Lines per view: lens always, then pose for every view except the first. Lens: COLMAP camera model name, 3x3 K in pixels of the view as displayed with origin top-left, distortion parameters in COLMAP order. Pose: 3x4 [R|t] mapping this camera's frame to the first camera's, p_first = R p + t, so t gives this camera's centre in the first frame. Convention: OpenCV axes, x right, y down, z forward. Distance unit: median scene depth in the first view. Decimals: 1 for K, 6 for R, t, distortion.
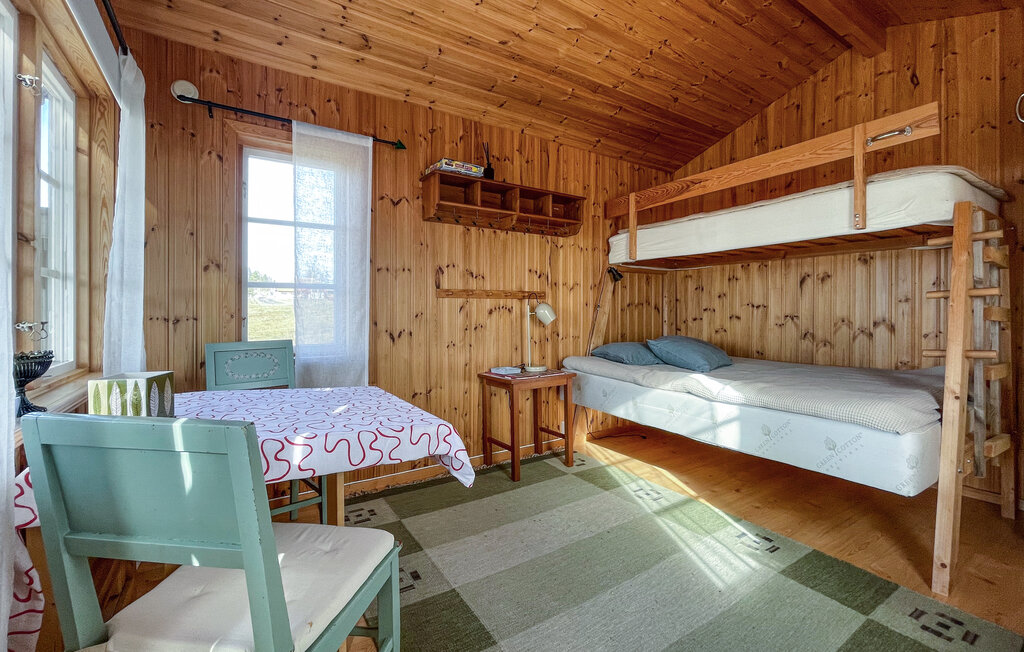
lens RADIAL K [[426.9, 0, 512.0], [0, 426.9, 326.0], [0, 0, 1]] dist [-0.000571, 0.000000]
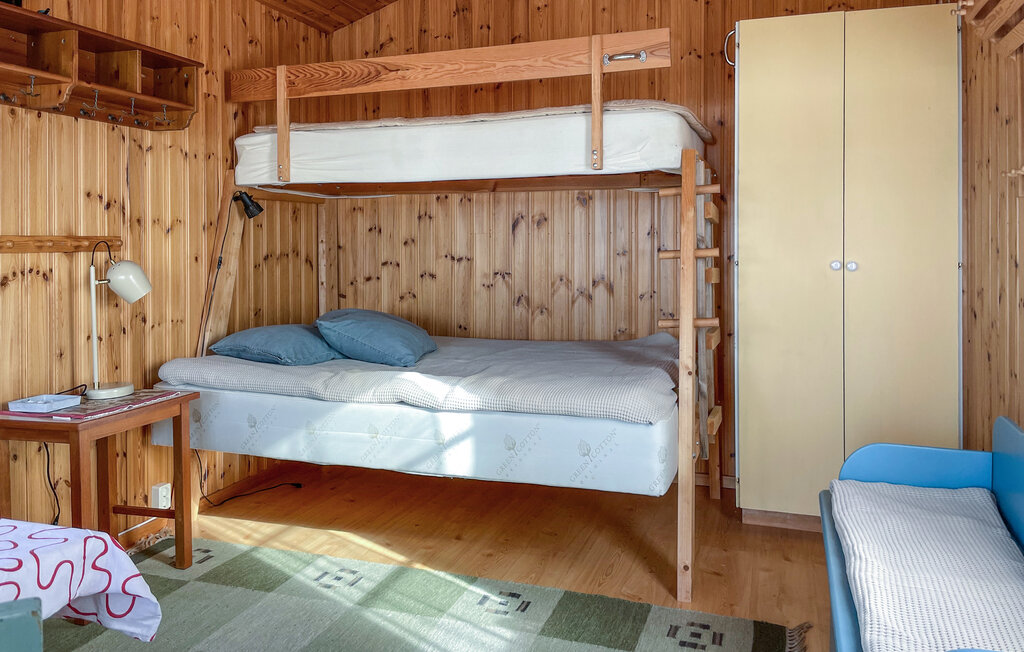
lens RADIAL K [[790.9, 0, 512.0], [0, 790.9, 284.1], [0, 0, 1]] dist [0.039839, -0.008289]
pose [[0.783370, -0.030248, 0.620820, -0.162179], [0.022126, 0.999539, 0.020781, -0.037237], [-0.621162, -0.002542, 0.783678, -0.032369]]
